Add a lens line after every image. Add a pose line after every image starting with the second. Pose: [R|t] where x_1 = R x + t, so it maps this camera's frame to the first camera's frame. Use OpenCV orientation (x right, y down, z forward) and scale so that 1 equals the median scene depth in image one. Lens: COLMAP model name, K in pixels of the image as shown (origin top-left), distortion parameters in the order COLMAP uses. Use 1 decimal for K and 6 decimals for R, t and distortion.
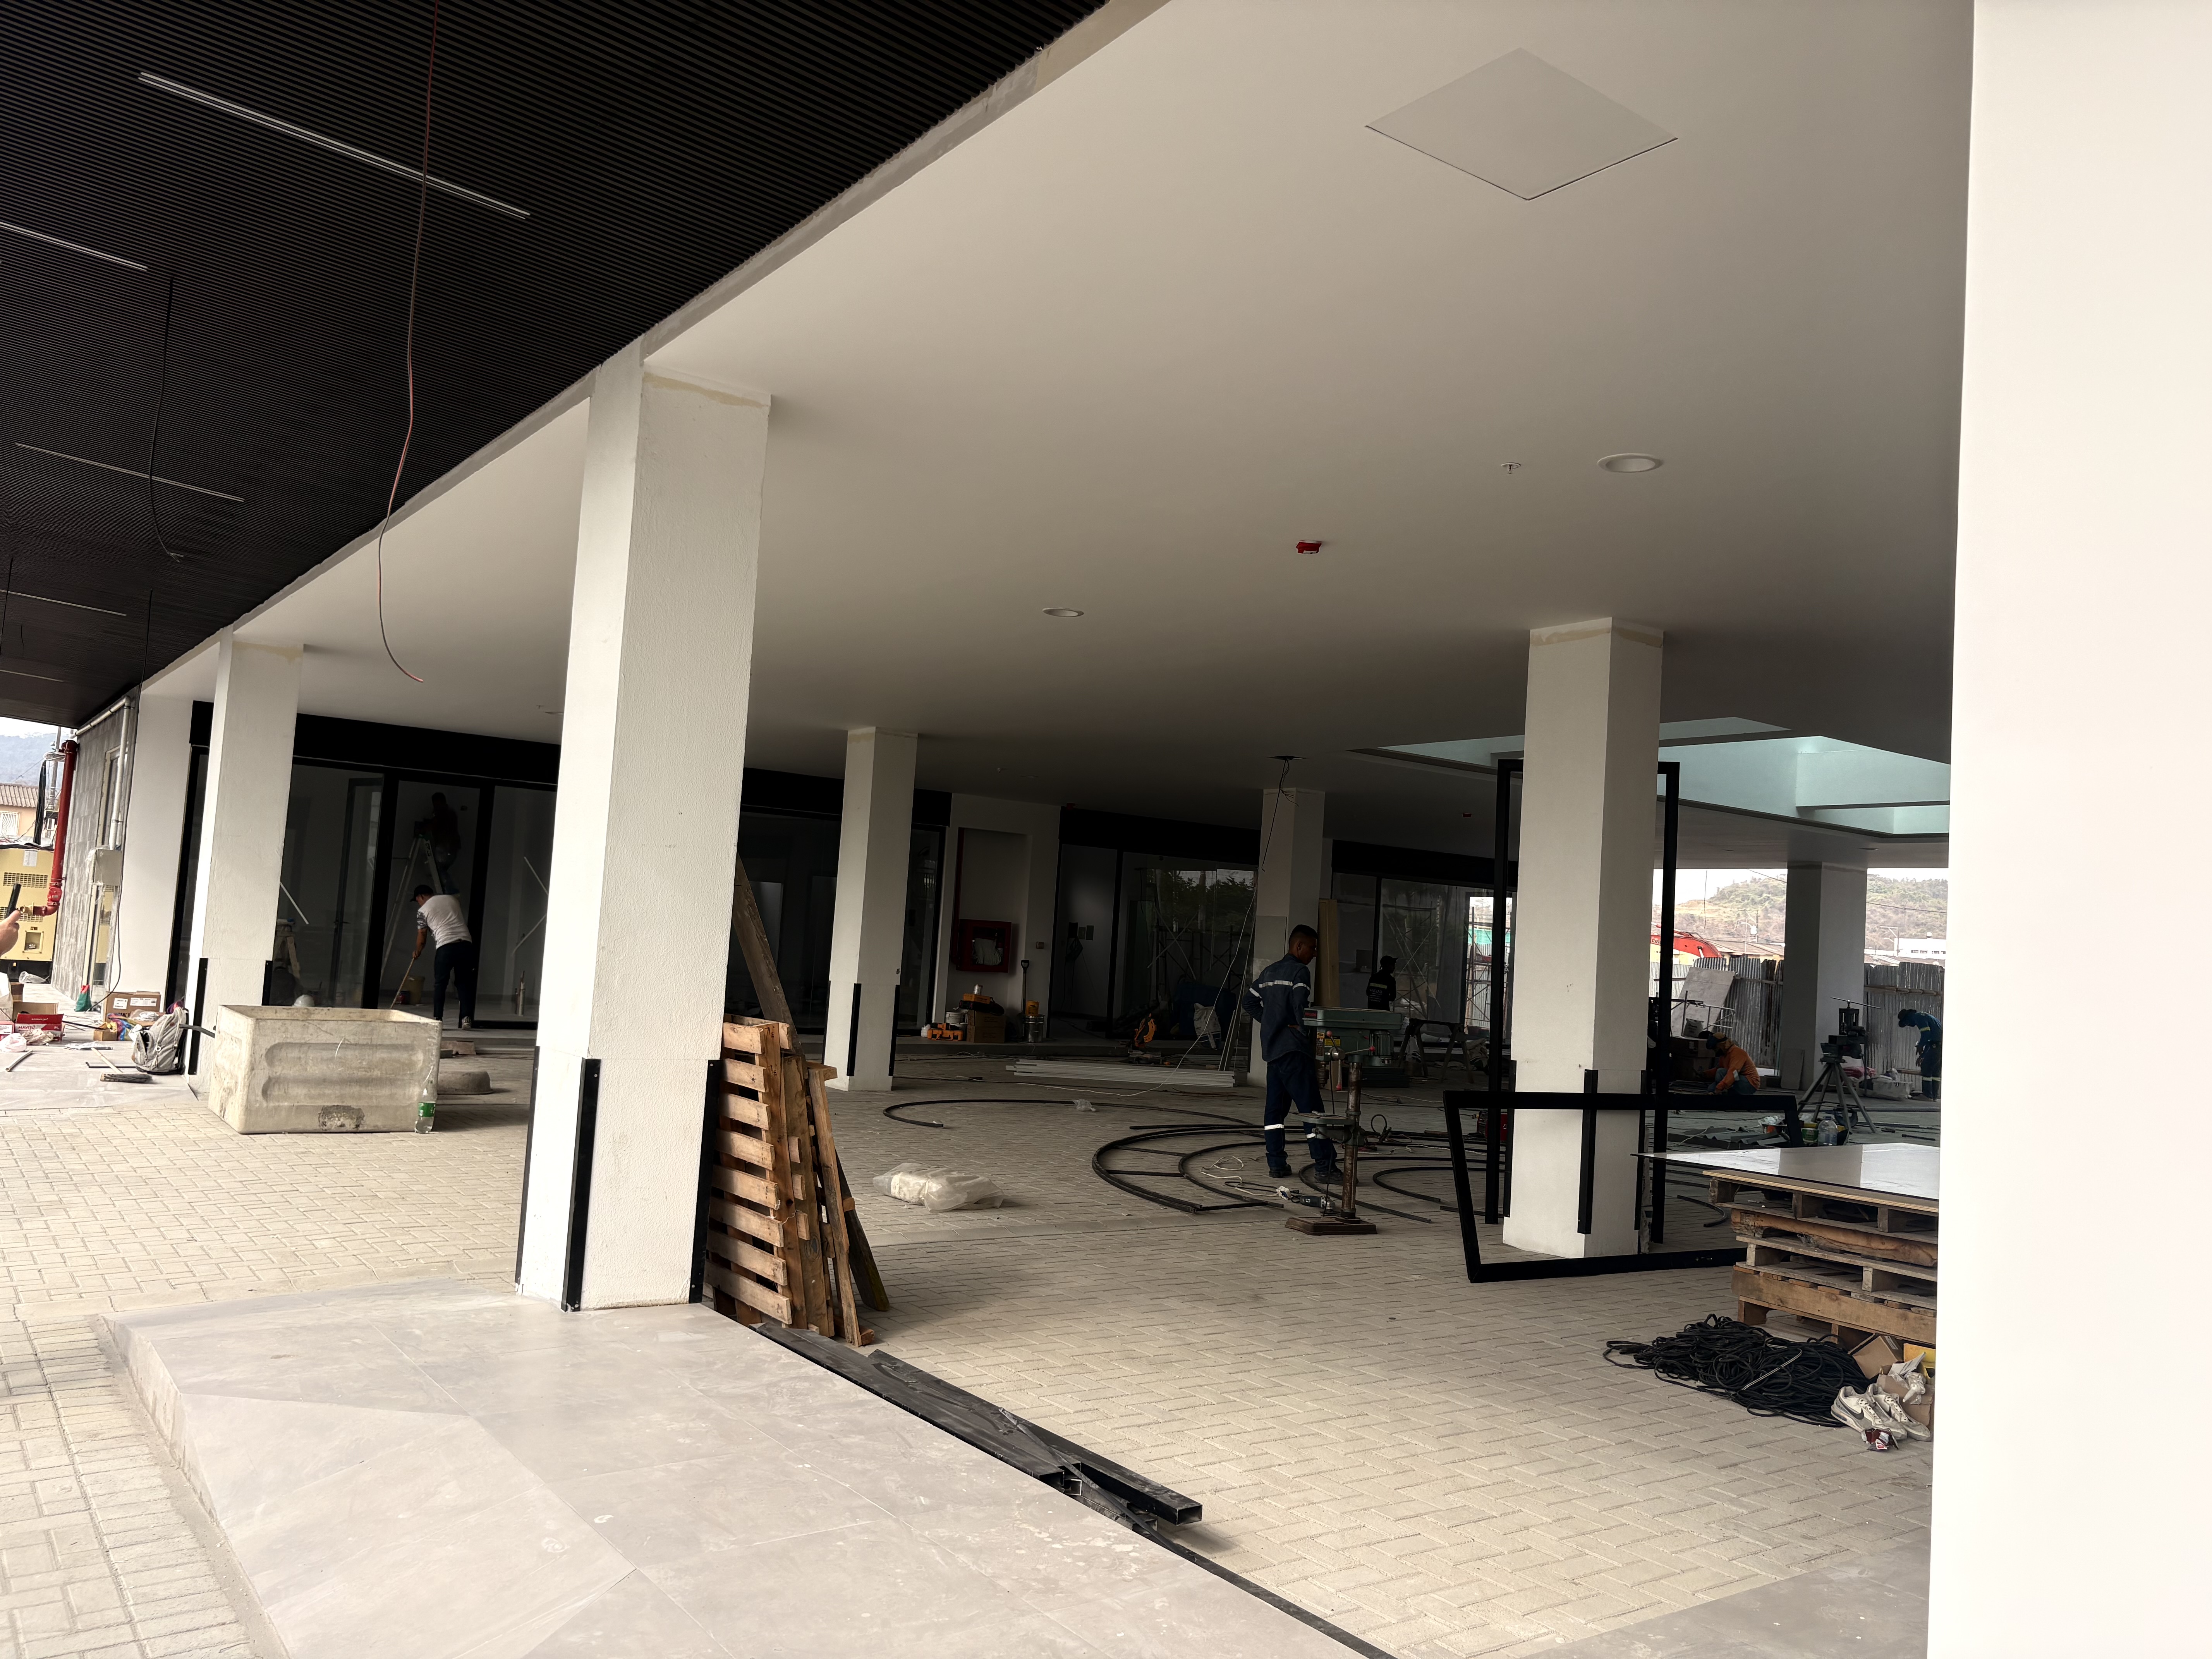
lens RADIAL K [[1651.2, 0, 1116.5], [0, 1651.2, 825.1], [0, 0, 1]] dist [0.049299, -0.046694]
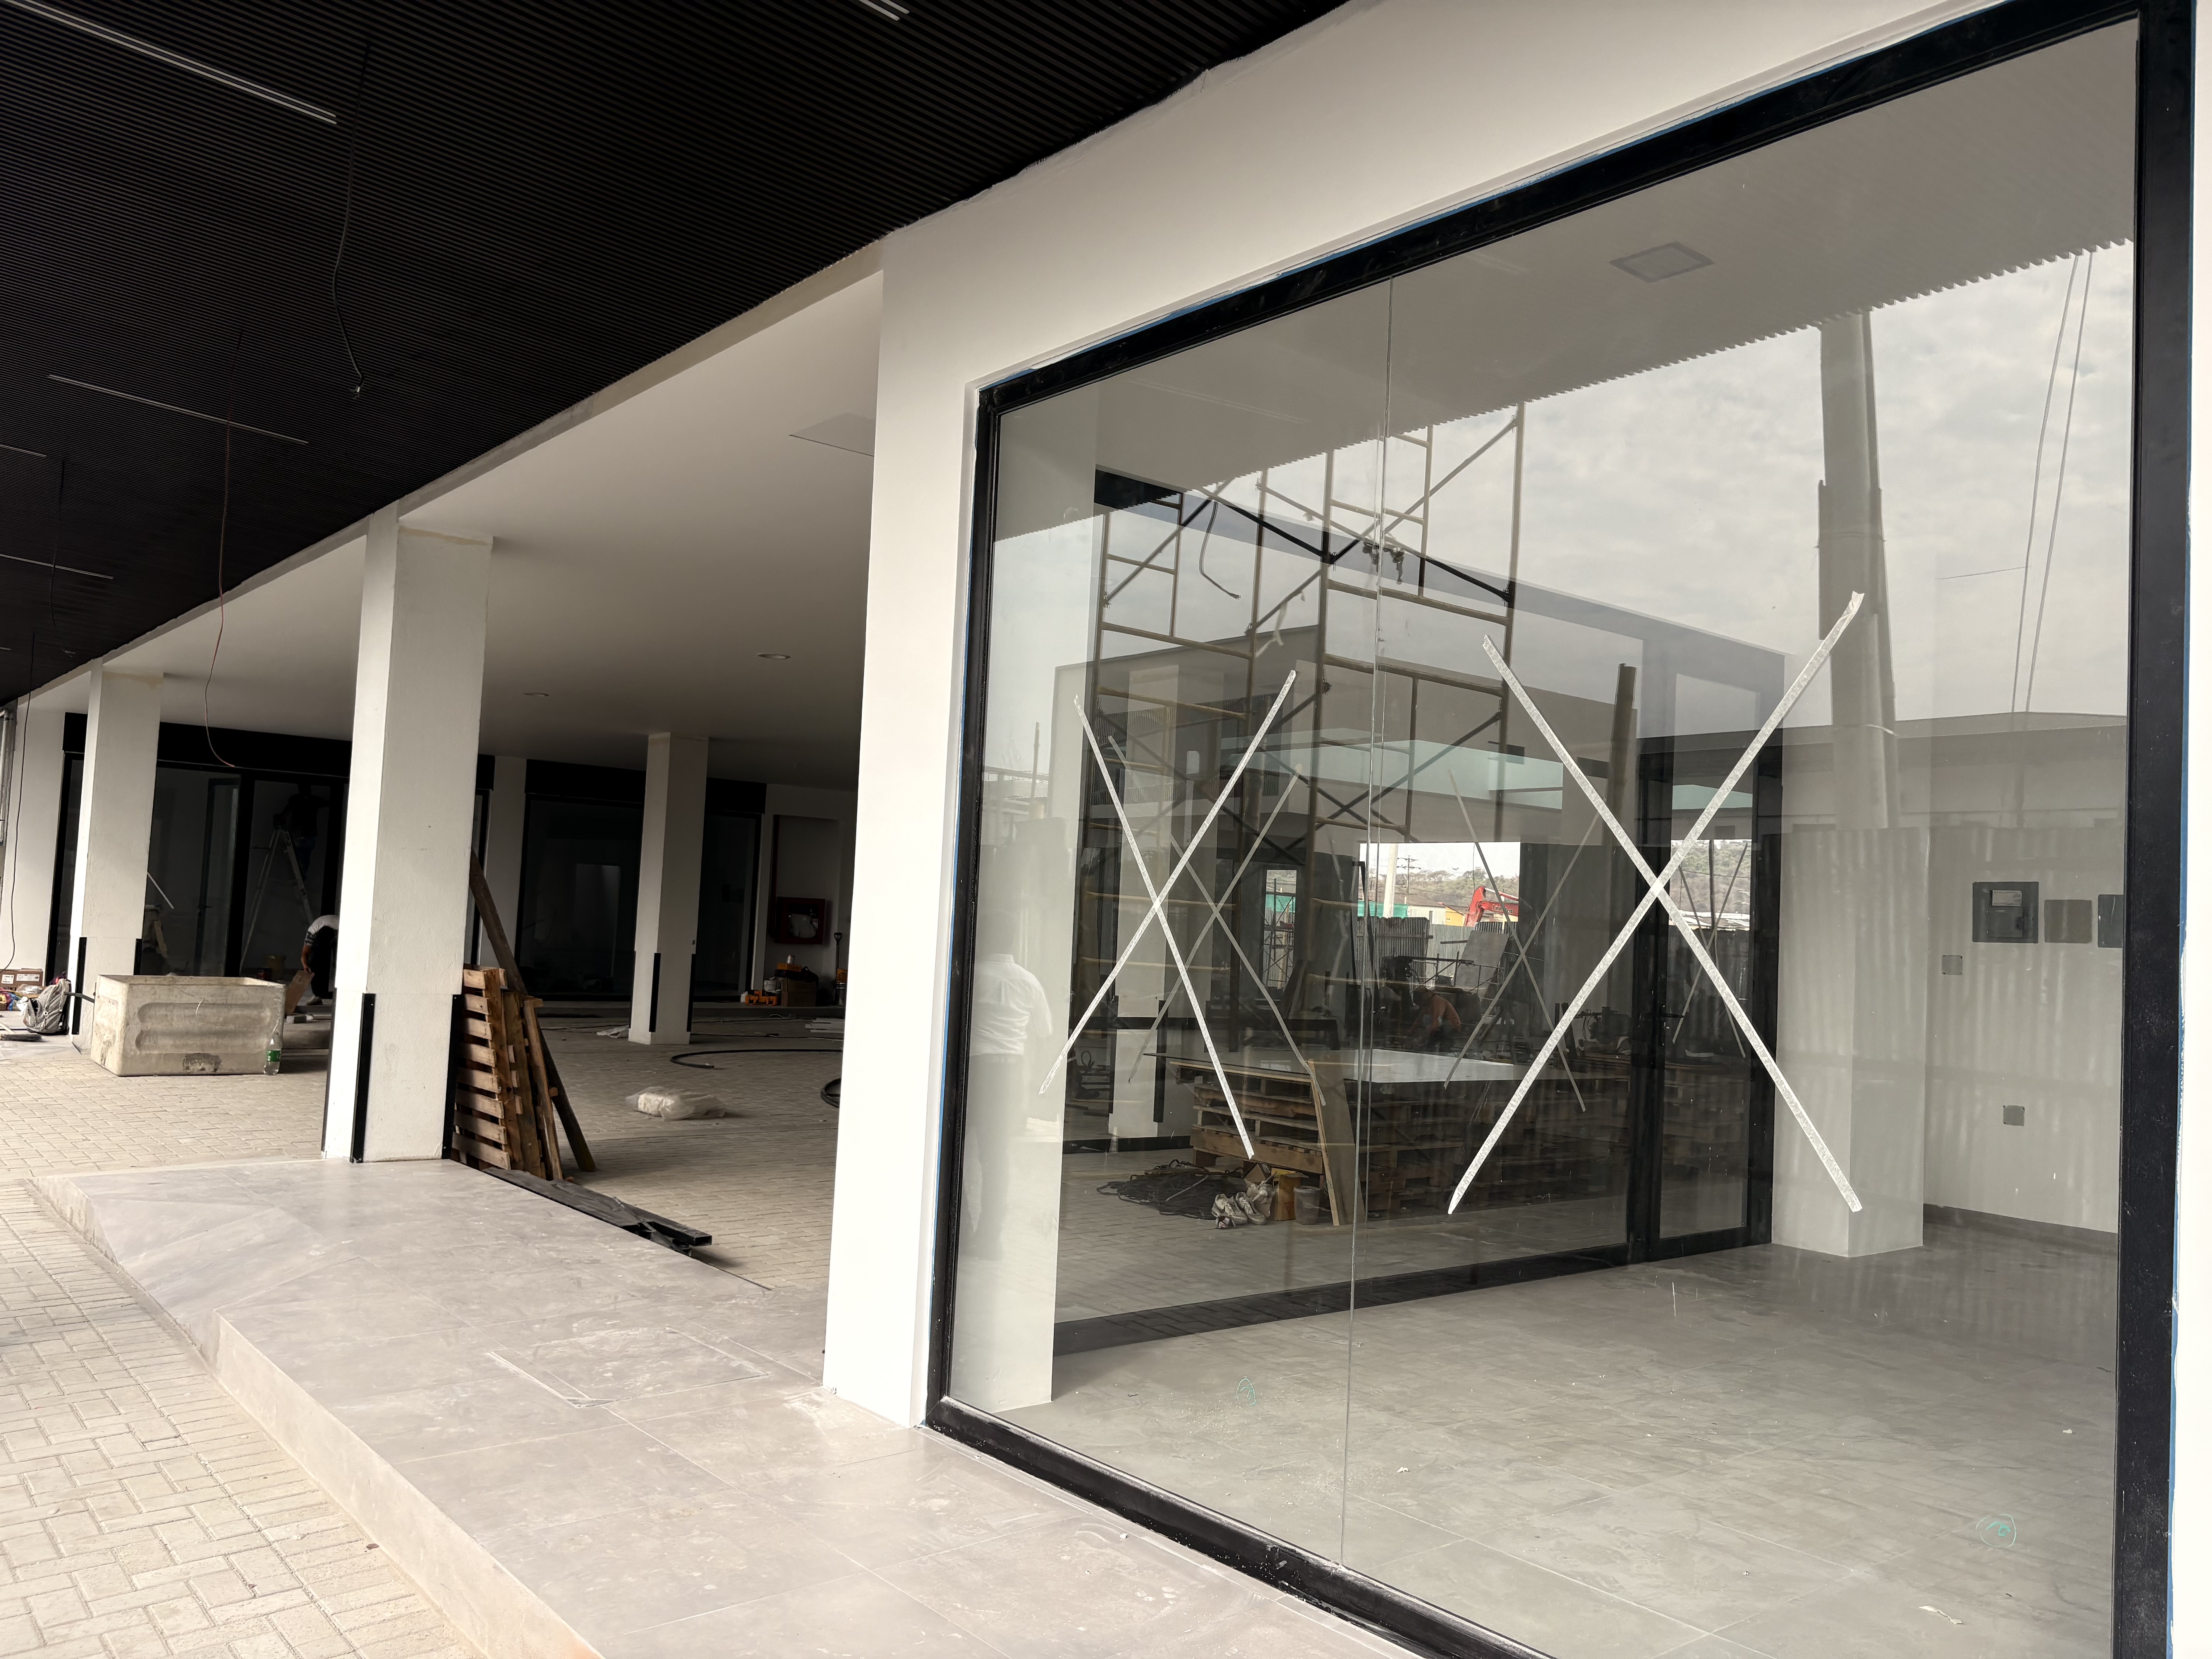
lens RADIAL K [[1663.4, 0, 1105.3], [0, 1663.4, 813.6], [0, 0, 1]] dist [0.024295, -0.010744]
pose [[0.998404, -0.011430, 0.055315, 0.138822], [0.010963, 0.999902, 0.008740, -0.013573], [-0.055409, -0.008120, 0.998431, -0.279062]]
